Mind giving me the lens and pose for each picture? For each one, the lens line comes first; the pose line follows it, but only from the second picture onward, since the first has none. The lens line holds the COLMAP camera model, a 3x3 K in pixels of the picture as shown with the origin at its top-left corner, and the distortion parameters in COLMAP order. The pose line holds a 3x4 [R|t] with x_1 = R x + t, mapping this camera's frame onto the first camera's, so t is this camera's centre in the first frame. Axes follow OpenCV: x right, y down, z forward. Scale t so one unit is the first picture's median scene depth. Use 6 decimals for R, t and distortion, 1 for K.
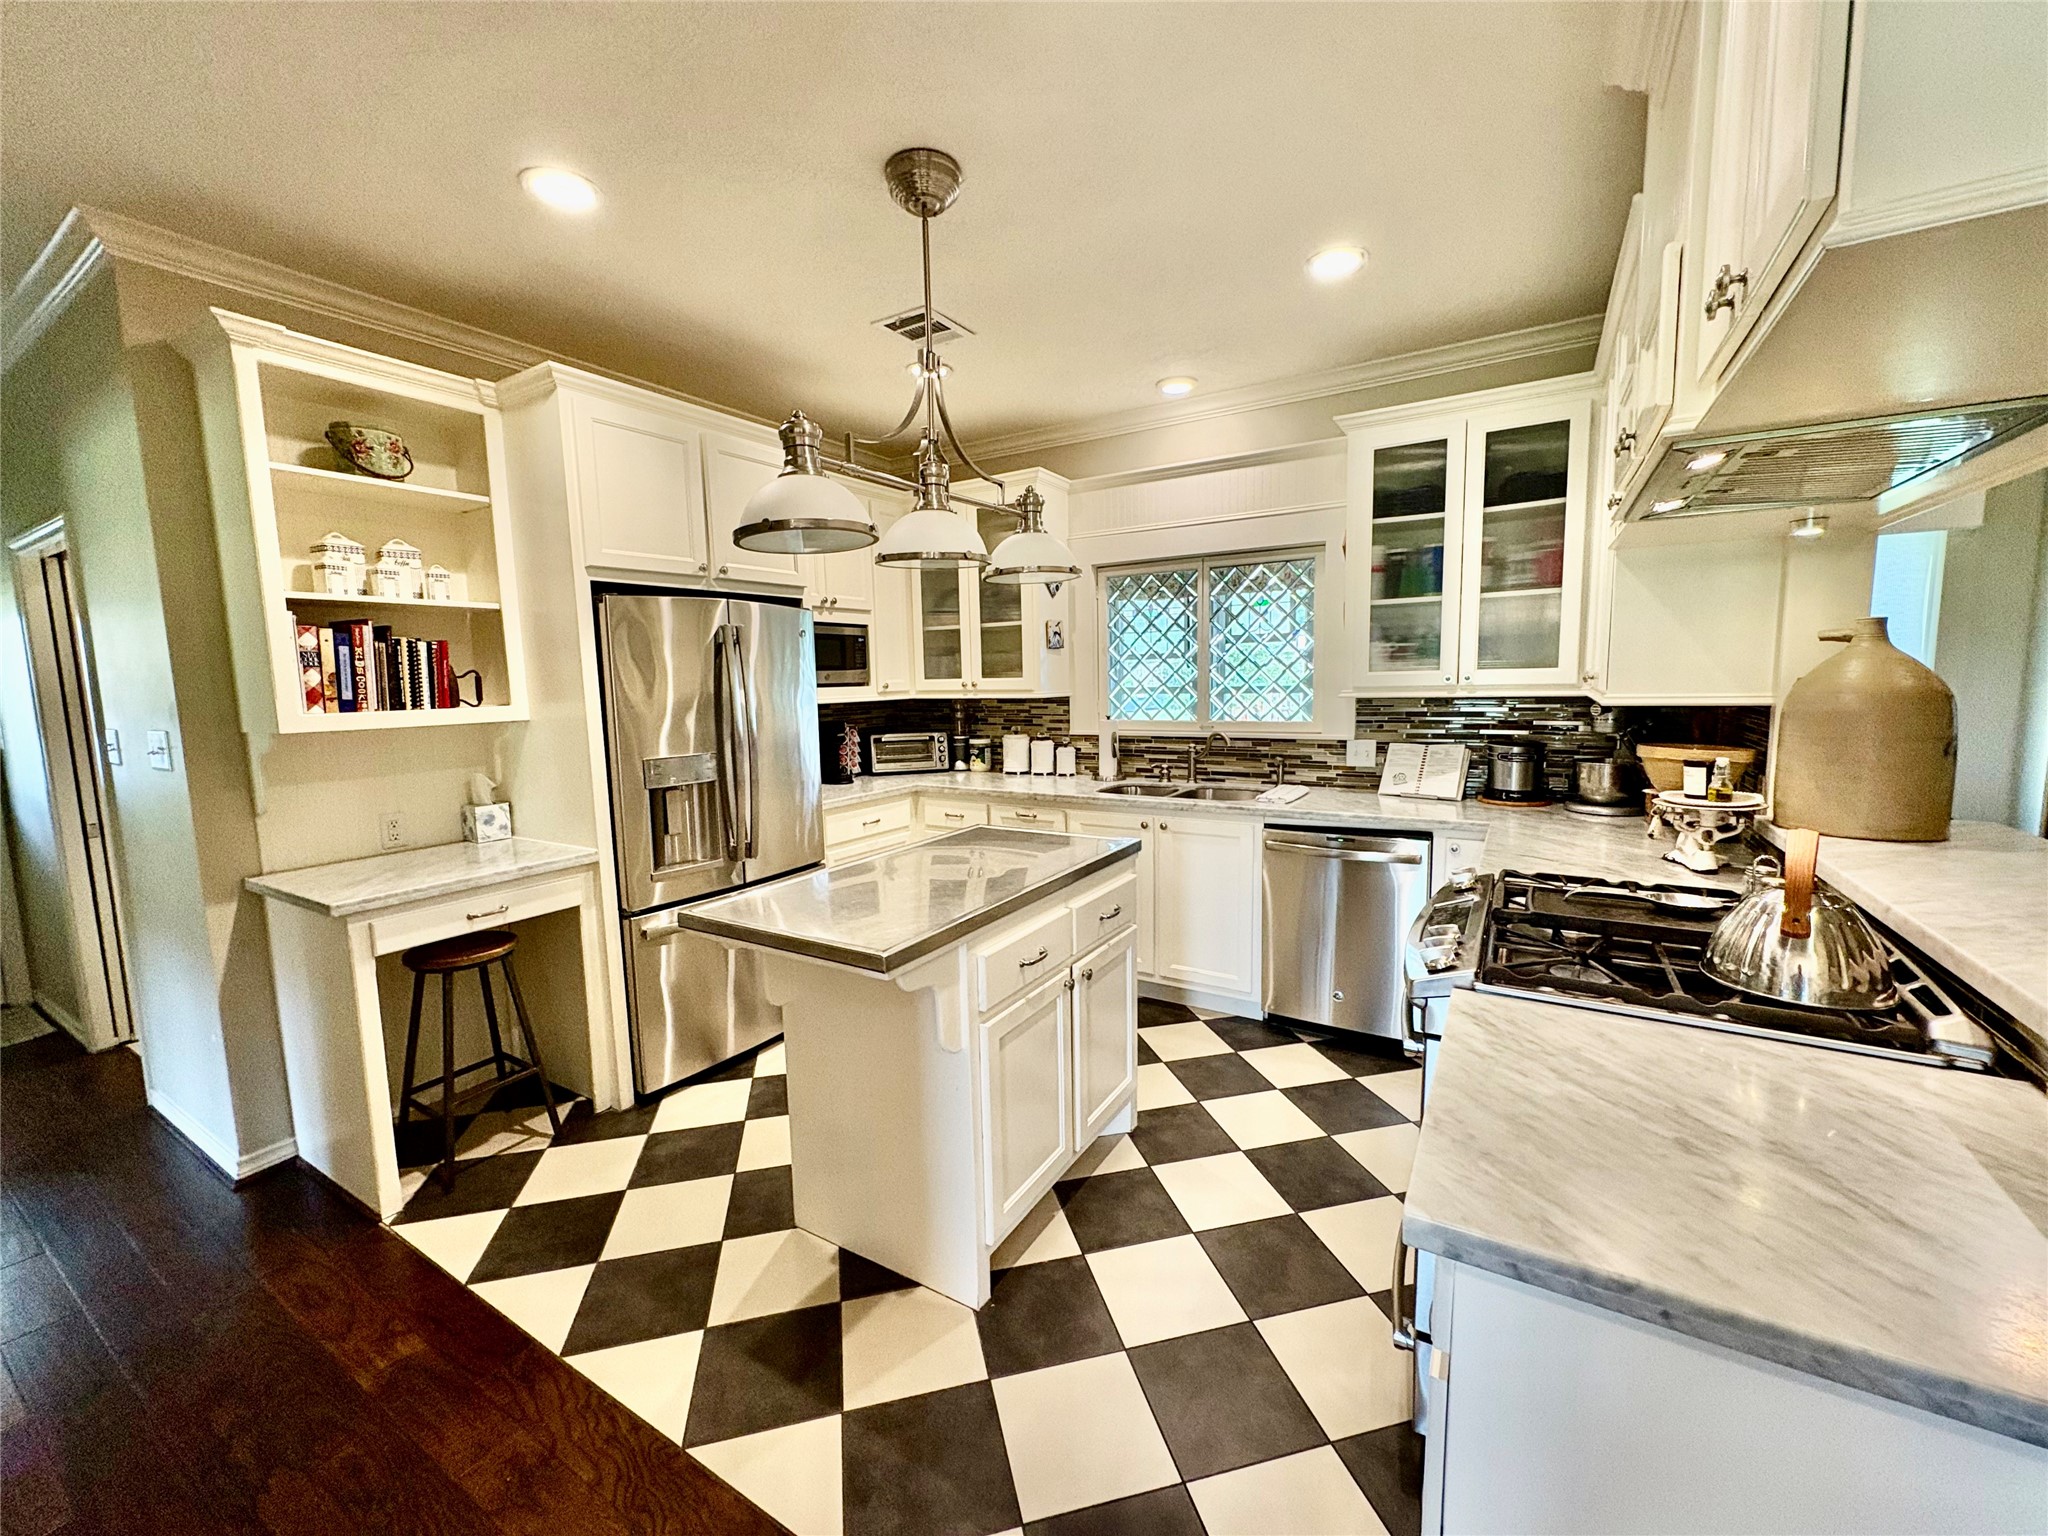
lens RADIAL K [[814.0, 0, 1021.9], [0, 814.0, 765.8], [0, 0, 1]] dist [0.000805, -0.000311]
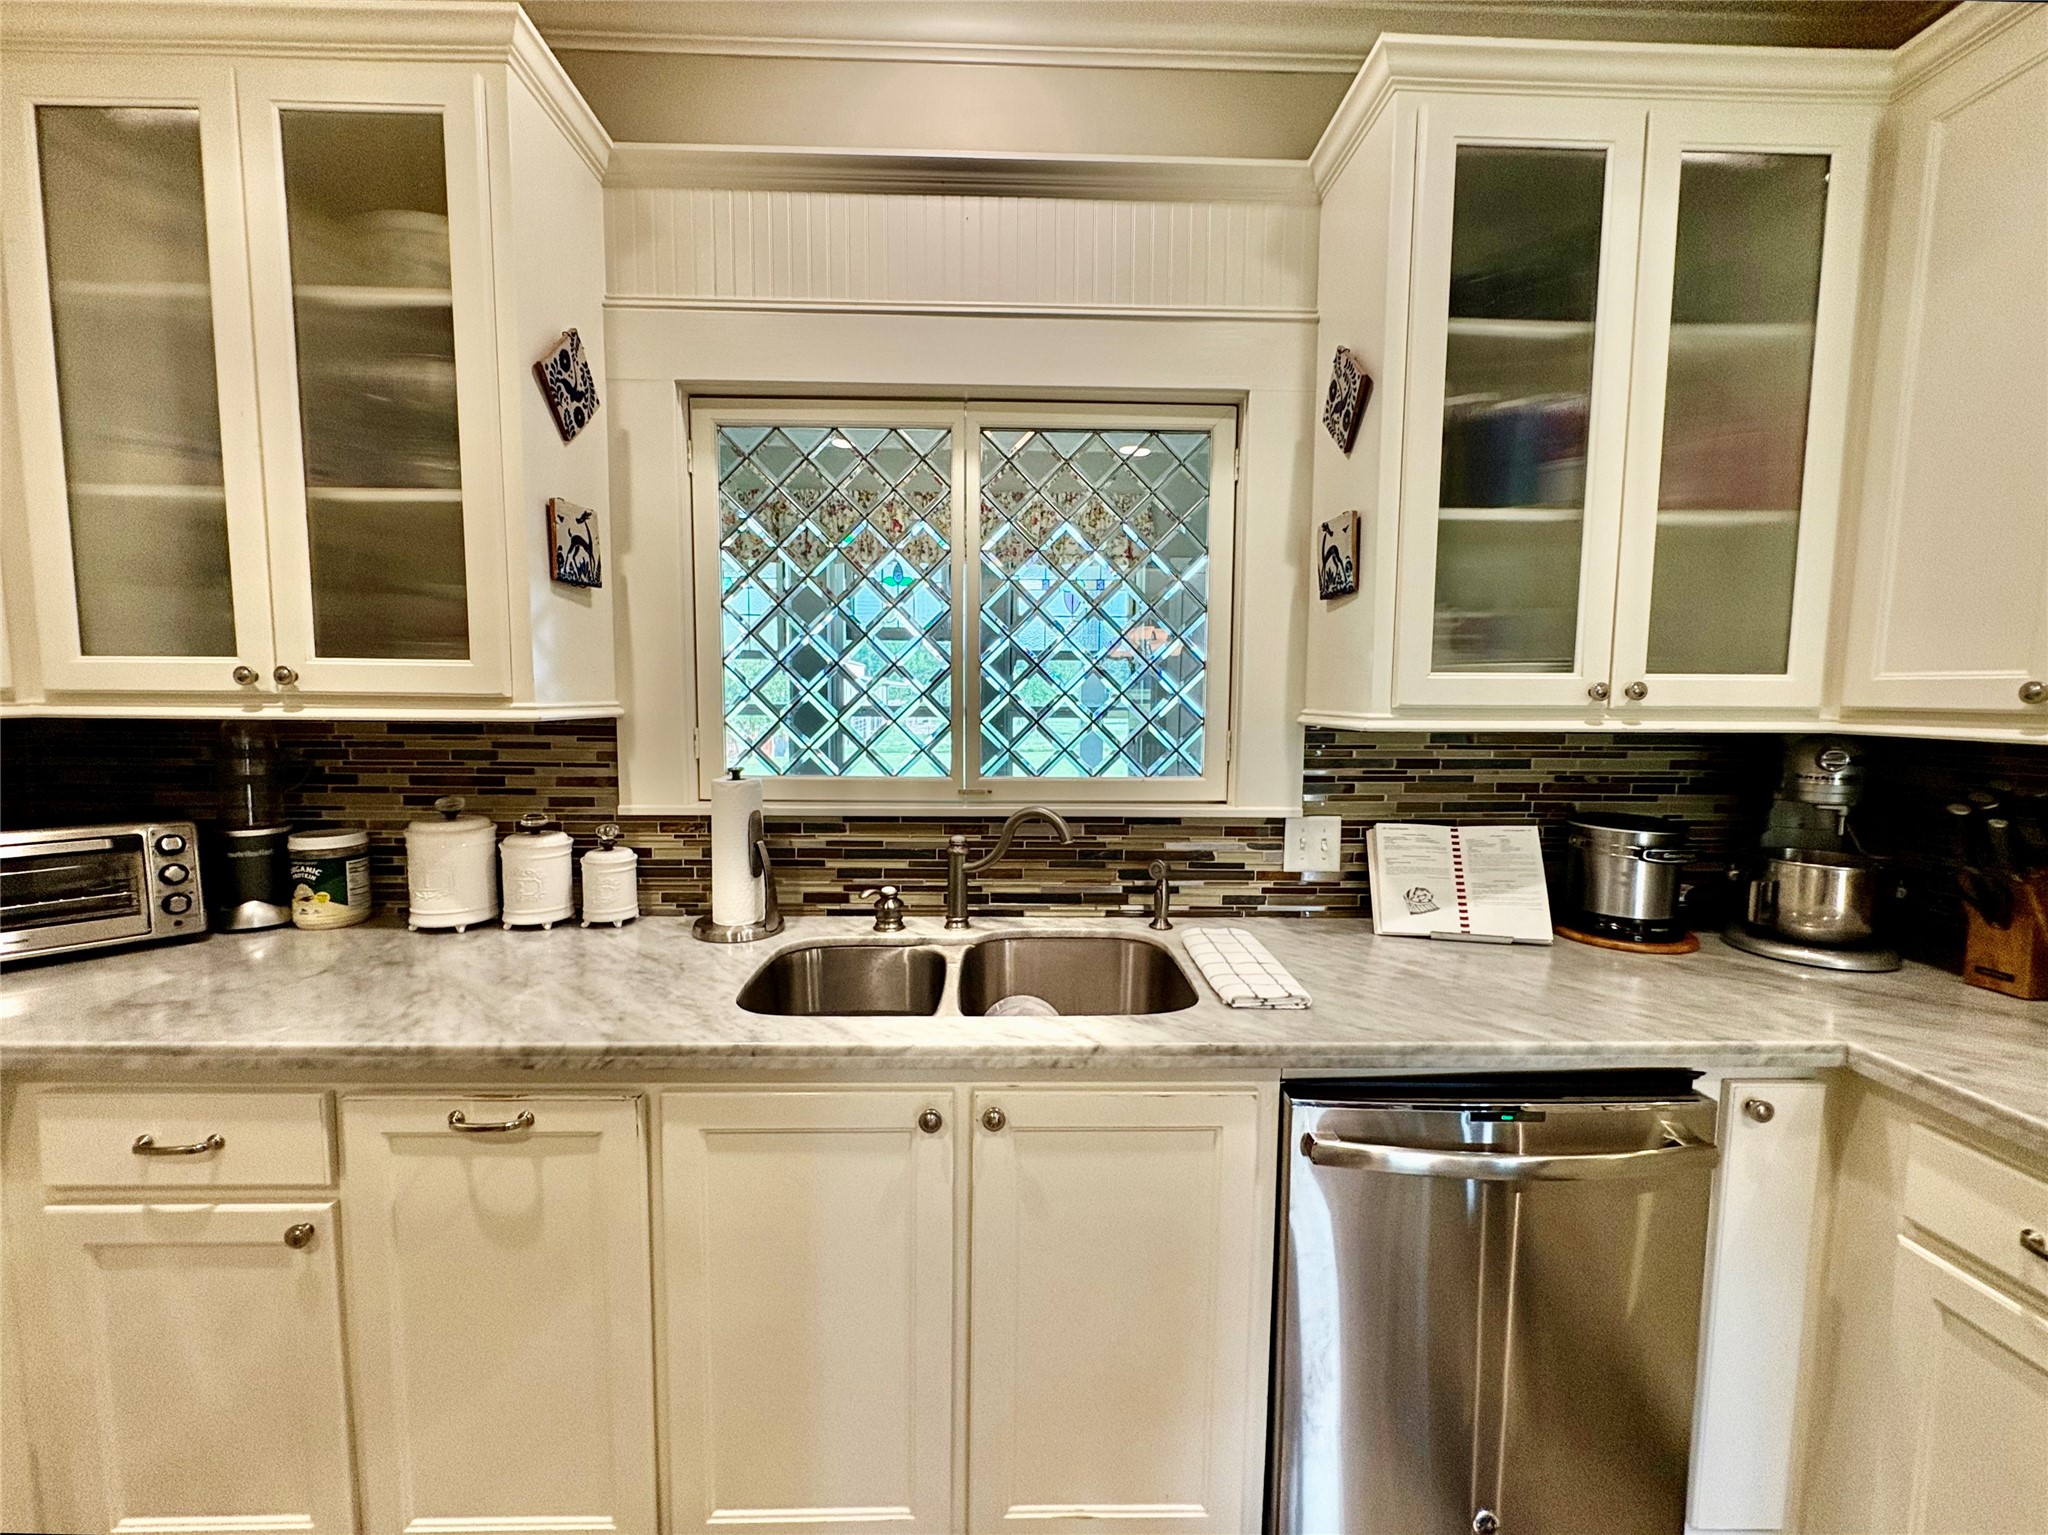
lens RADIAL K [[832.9, 0, 1020.9], [0, 832.9, 765.7], [0, 0, 1]] dist [-0.000155, -0.000084]
pose [[0.835096, -0.017029, 0.549840, 0.001452], [0.033335, 0.999250, -0.019682, -0.056859], [-0.549093, 0.034765, 0.835038, 0.665989]]
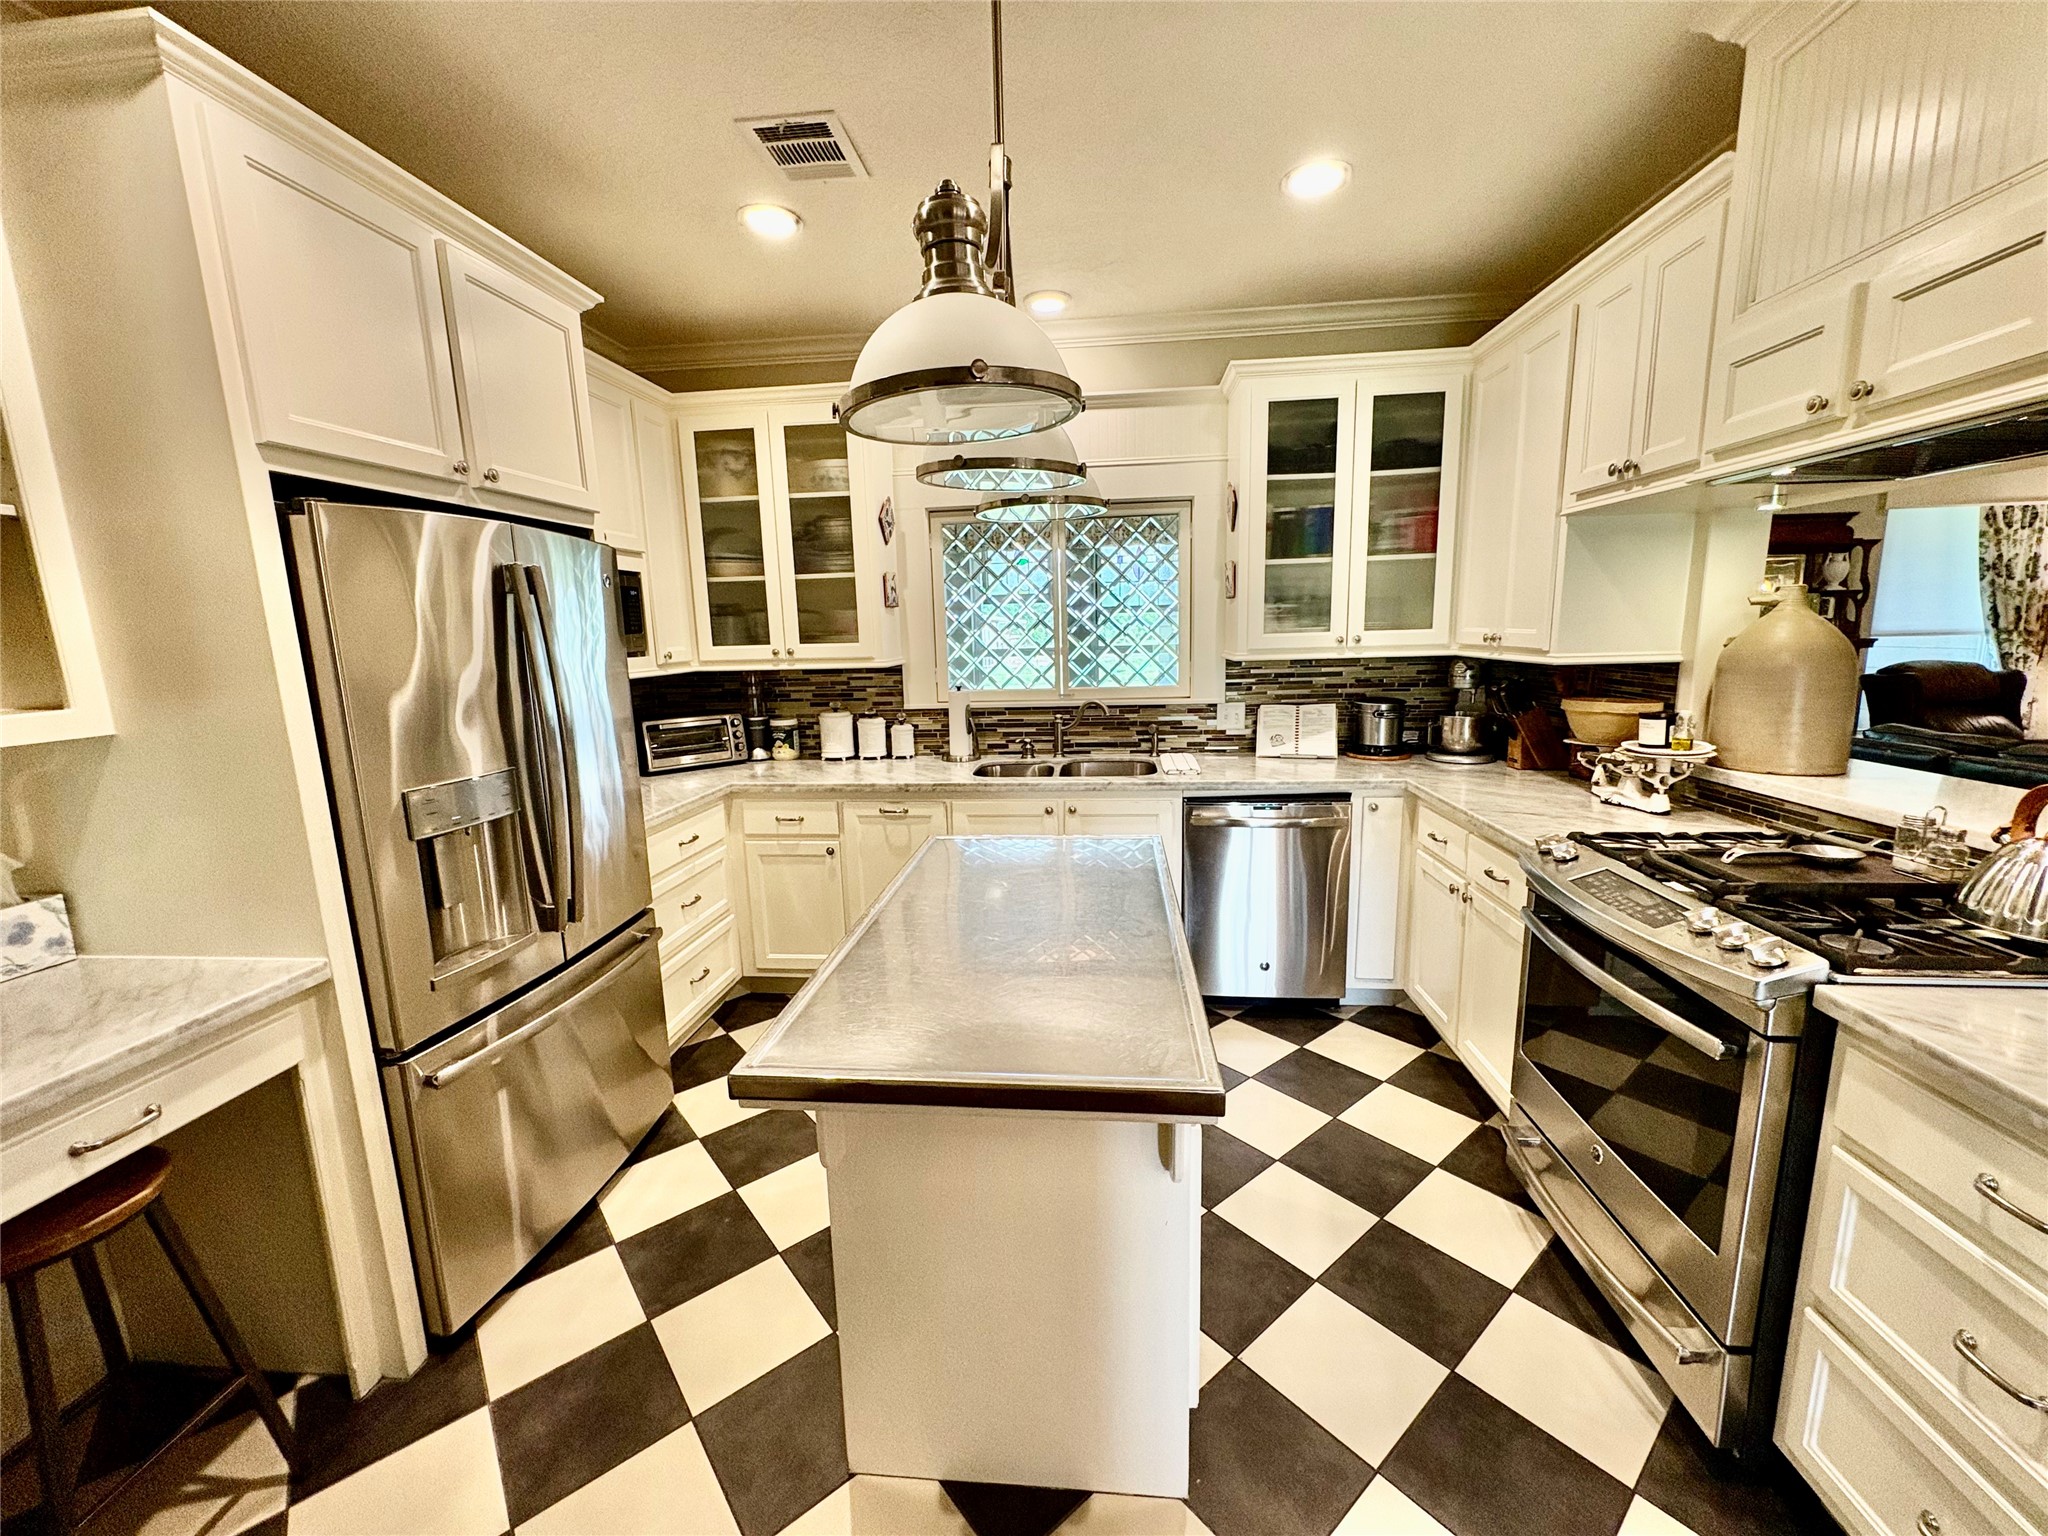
lens RADIAL K [[814.0, 0, 1021.9], [0, 814.0, 765.8], [0, 0, 1]] dist [0.000805, -0.000311]
pose [[0.898923, -0.075426, 0.431565, -0.238743], [0.055177, 0.996716, 0.059269, -0.027586], [-0.434619, -0.029465, 0.900132, 0.212645]]
